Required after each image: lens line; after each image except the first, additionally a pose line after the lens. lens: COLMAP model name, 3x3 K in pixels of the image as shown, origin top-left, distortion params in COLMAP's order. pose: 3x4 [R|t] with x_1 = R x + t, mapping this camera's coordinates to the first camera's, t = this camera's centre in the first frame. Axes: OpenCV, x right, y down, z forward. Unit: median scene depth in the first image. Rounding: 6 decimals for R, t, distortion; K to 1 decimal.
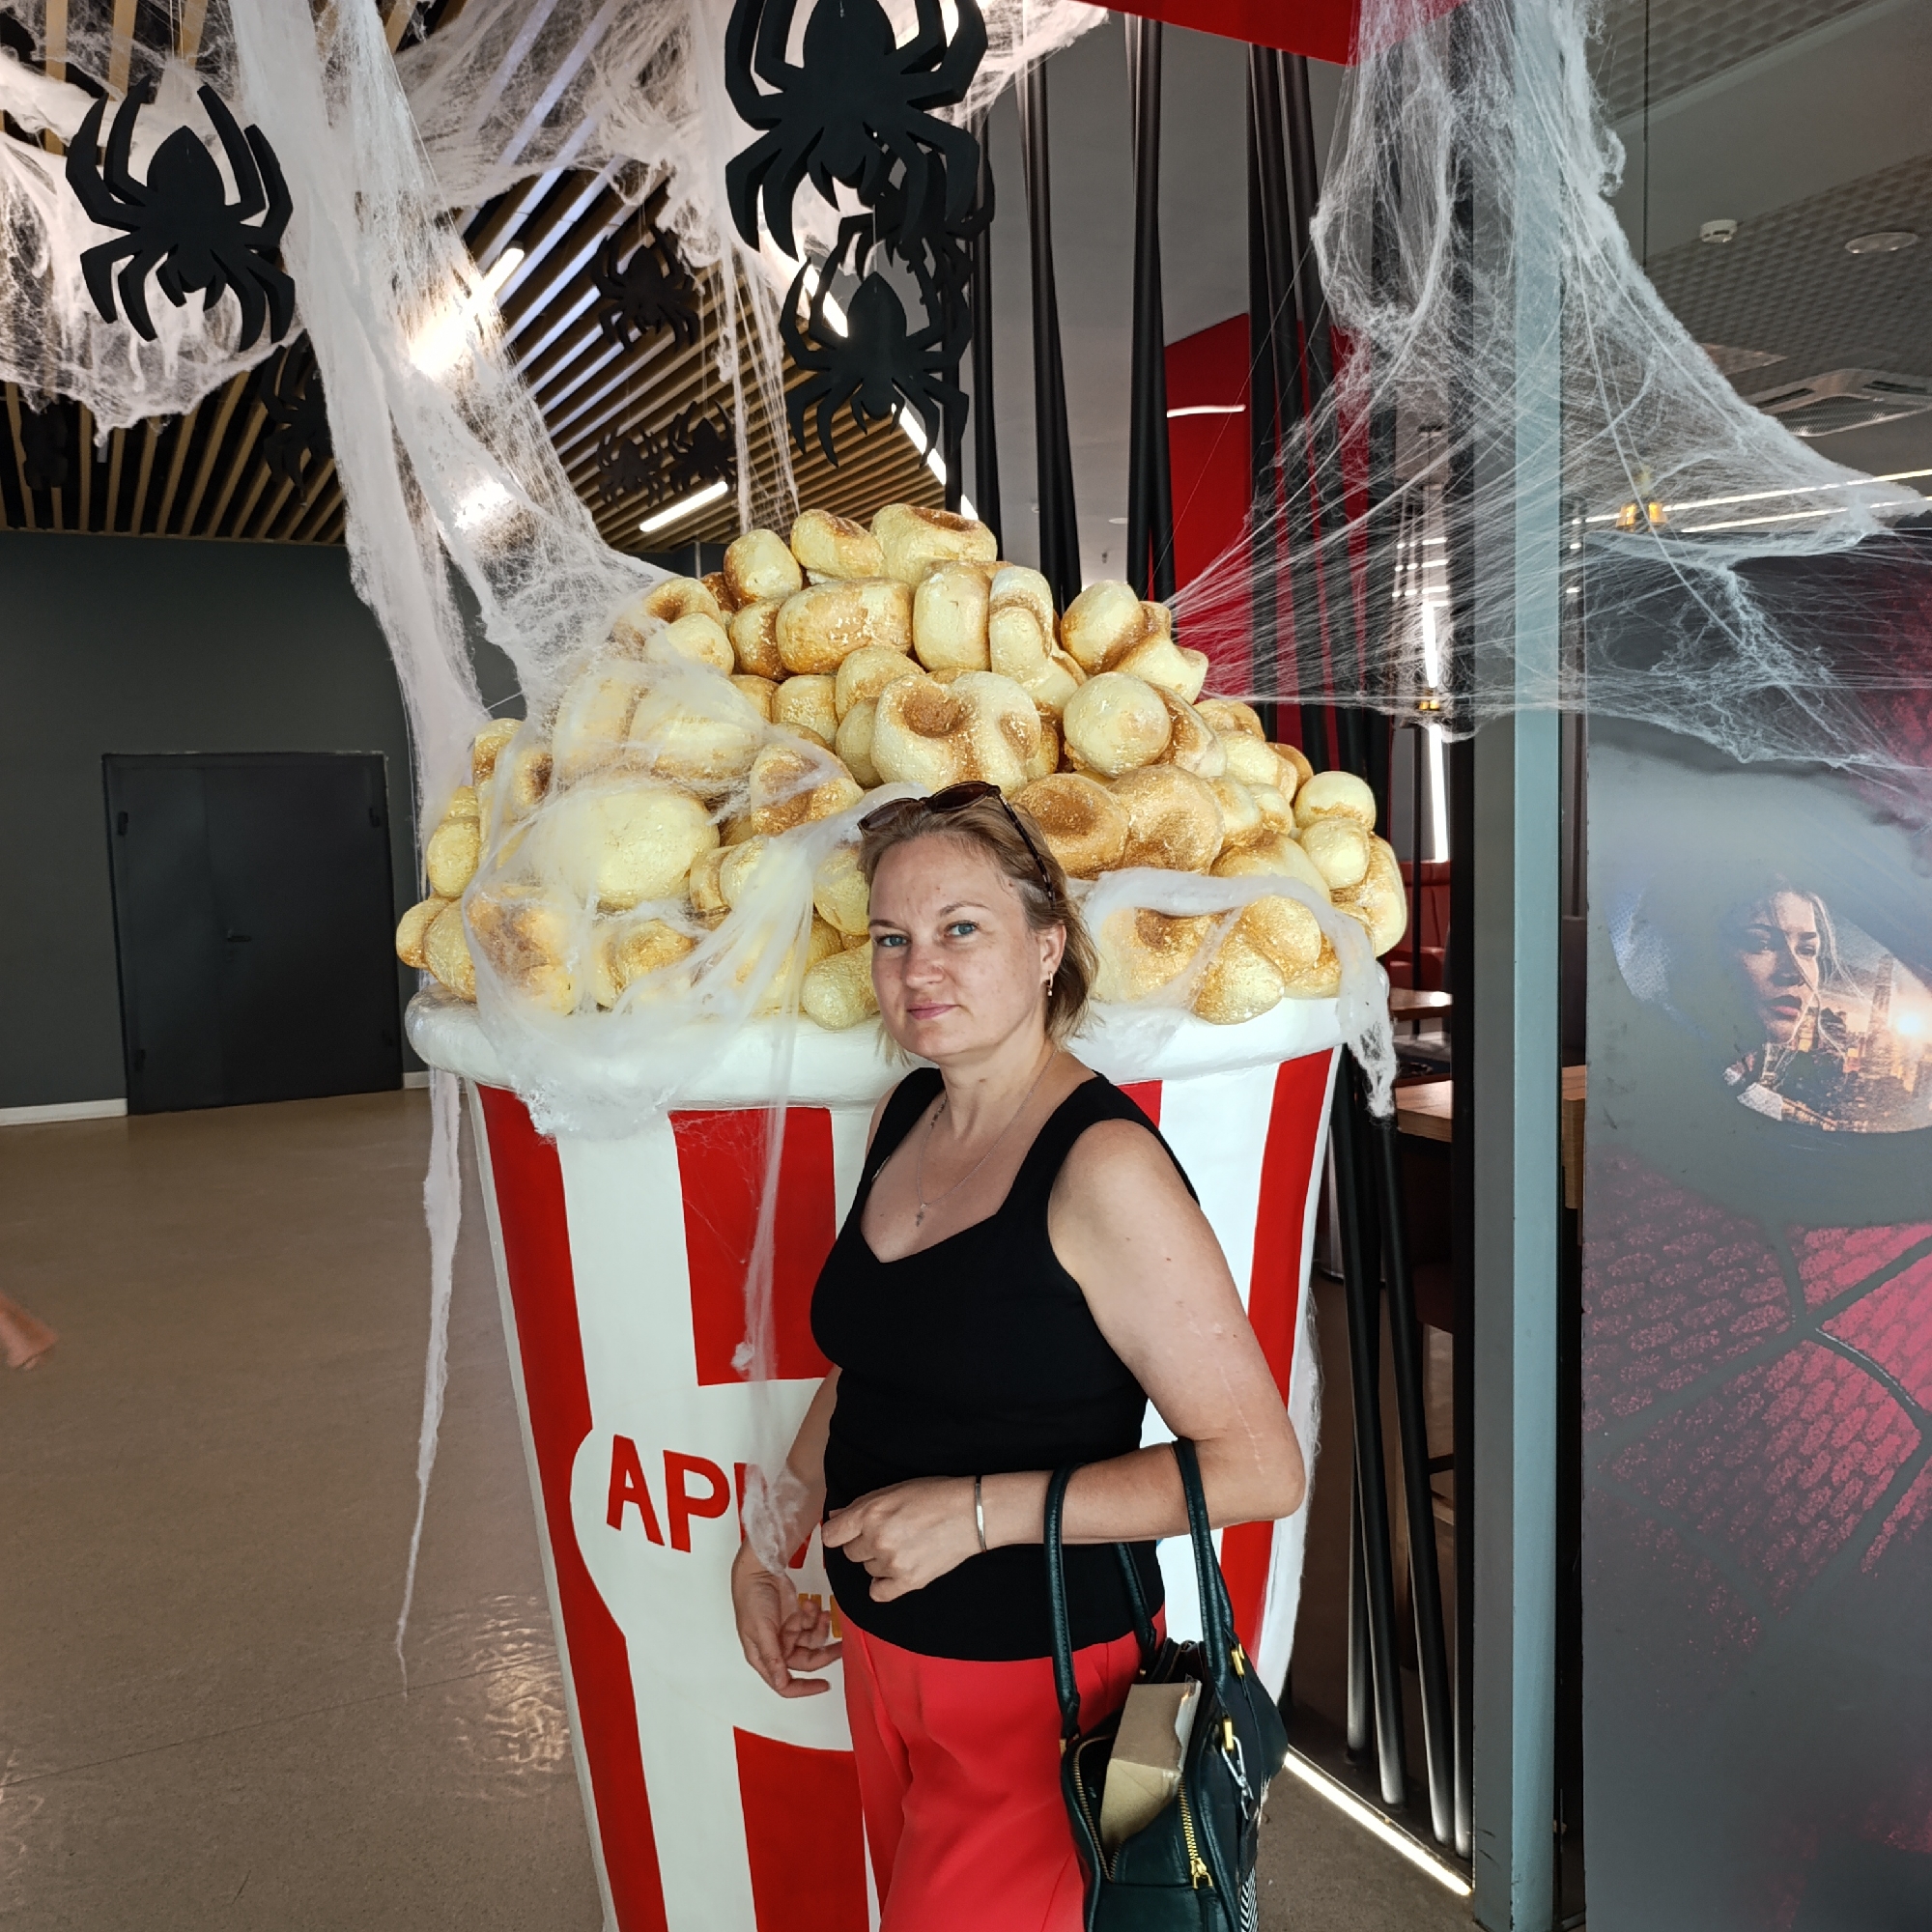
lens RADIAL K [[1779.9, 0, 966.0], [0, 1779.9, 966.0], [0, 0, 1]] dist [0.060110, -0.110783]
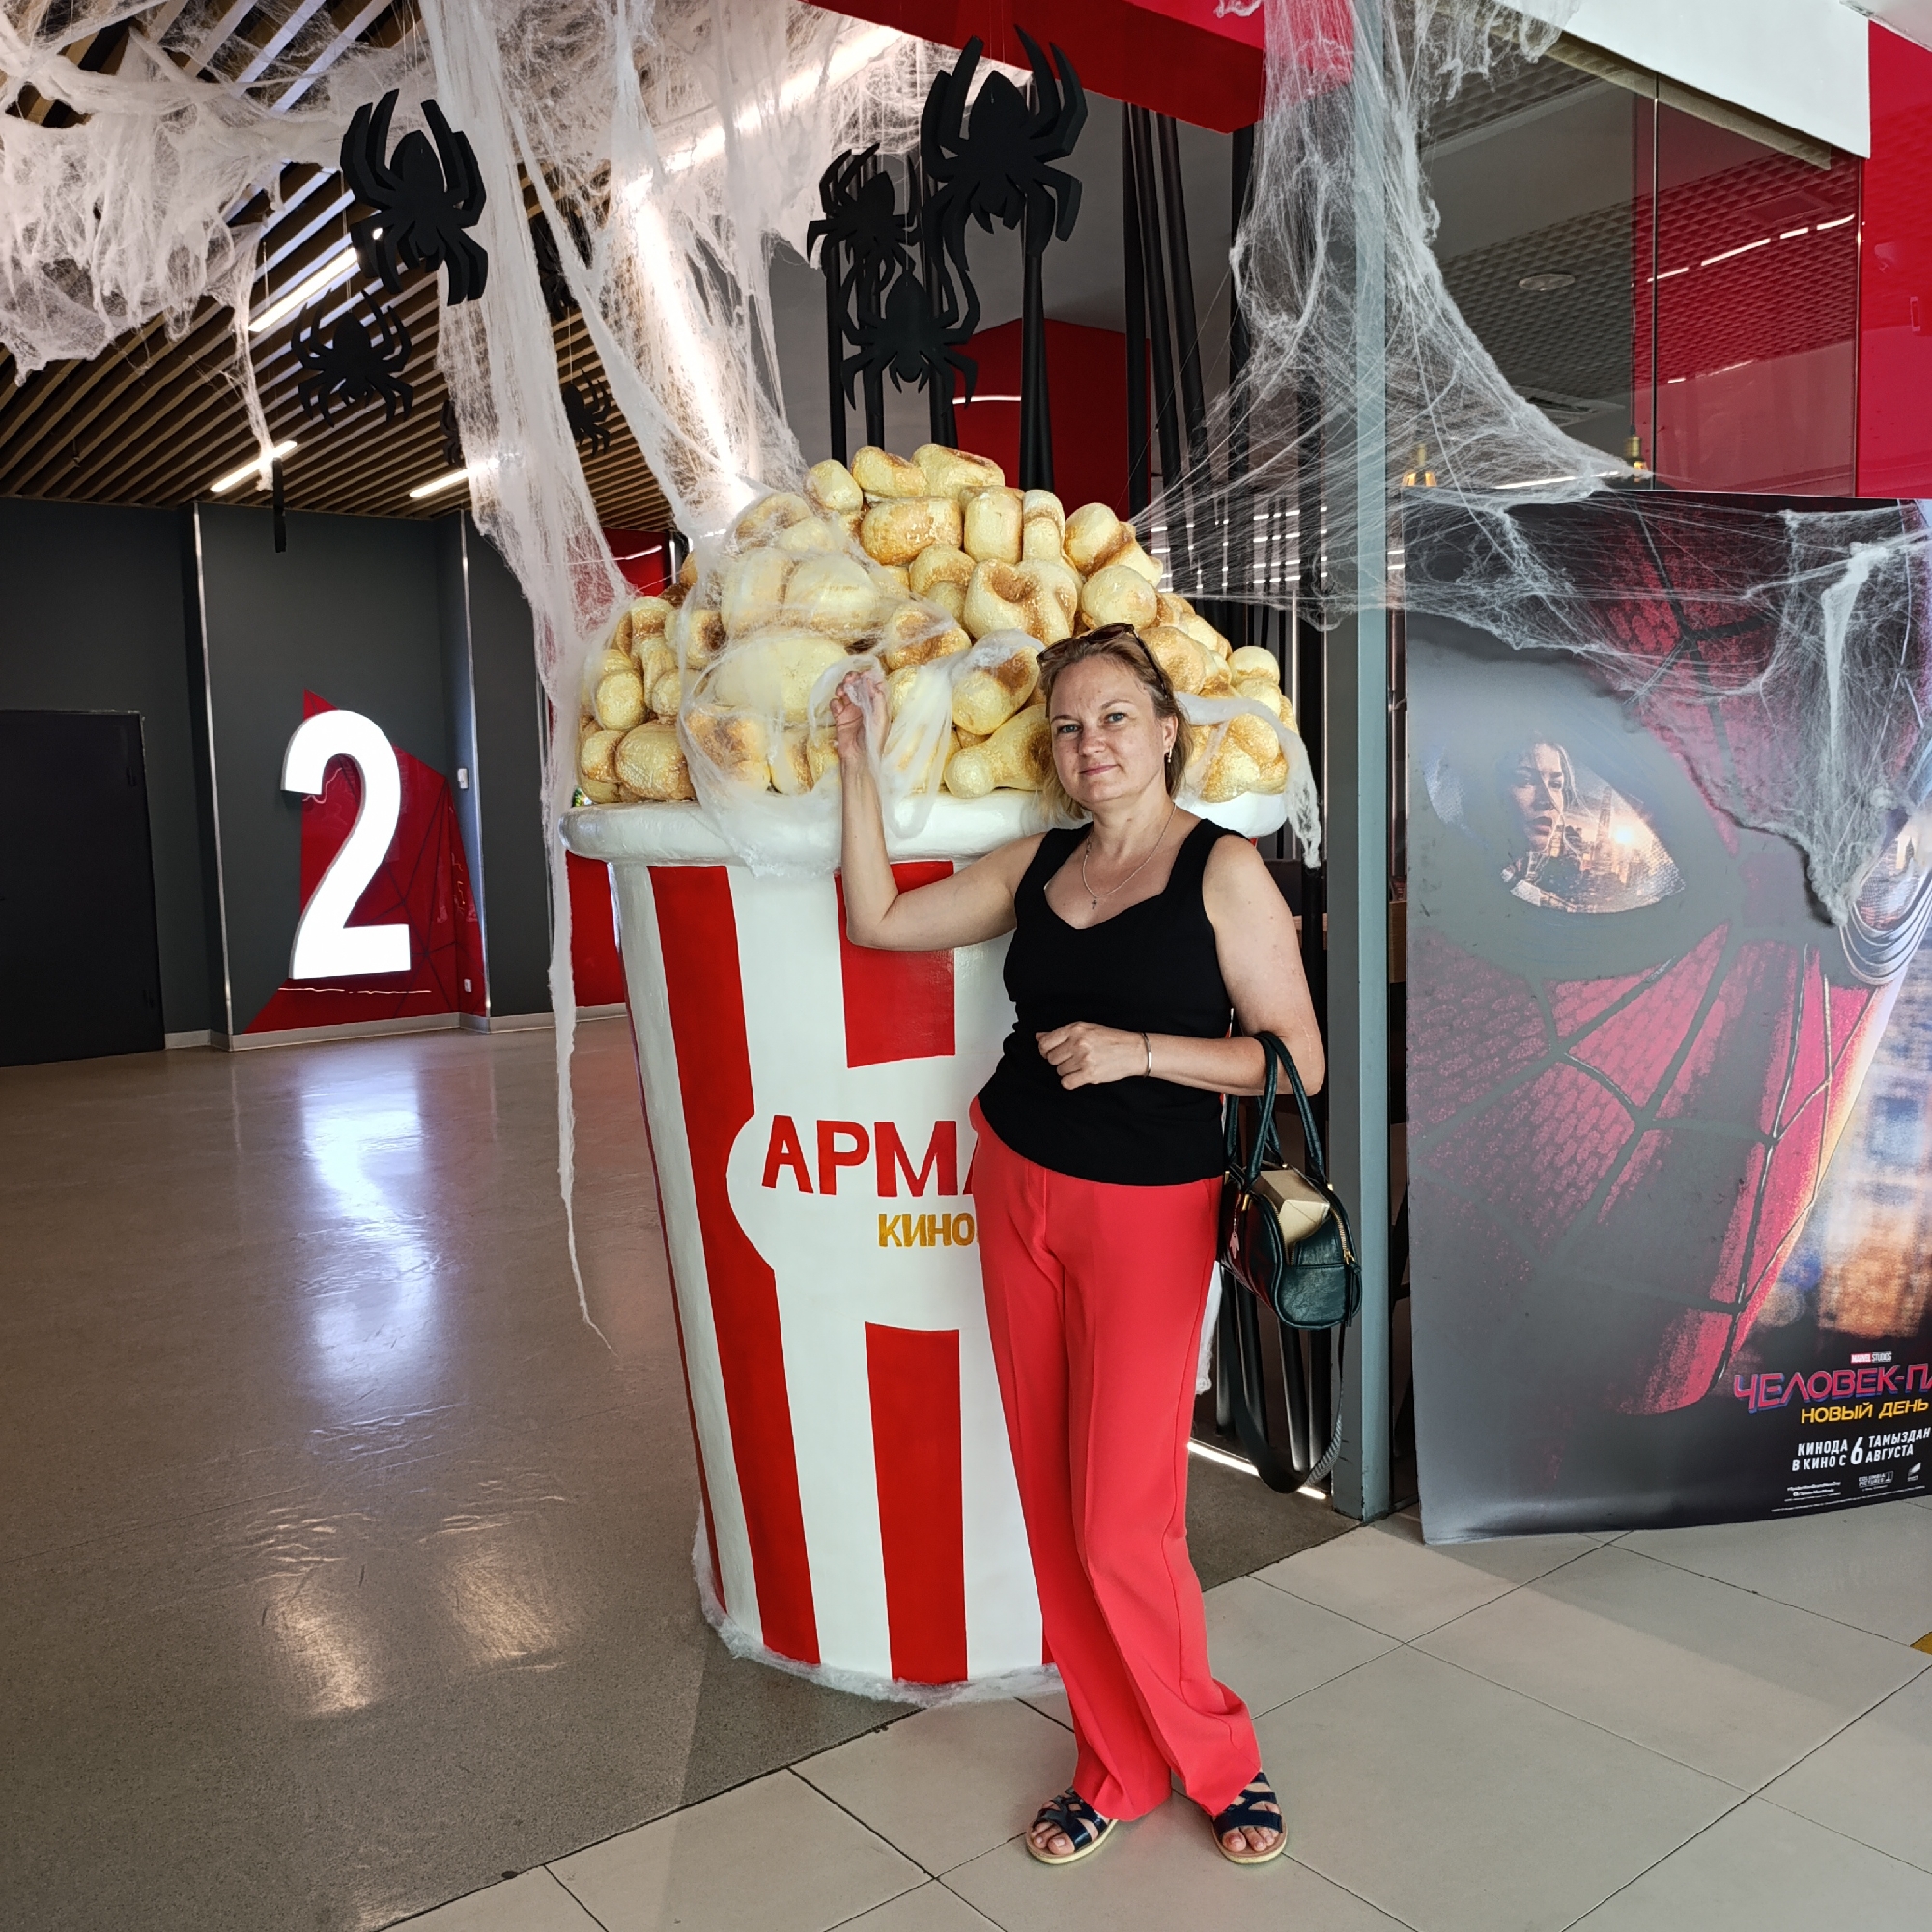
lens RADIAL K [[1779.9, 0, 966.0], [0, 1779.9, 966.0], [0, 0, 1]] dist [0.060110, -0.110783]
pose [[0.983054, -0.016665, 0.182559, -0.260843], [0.016419, 0.999861, 0.002859, 0.127893], [-0.182581, 0.000187, 0.983191, -0.319035]]
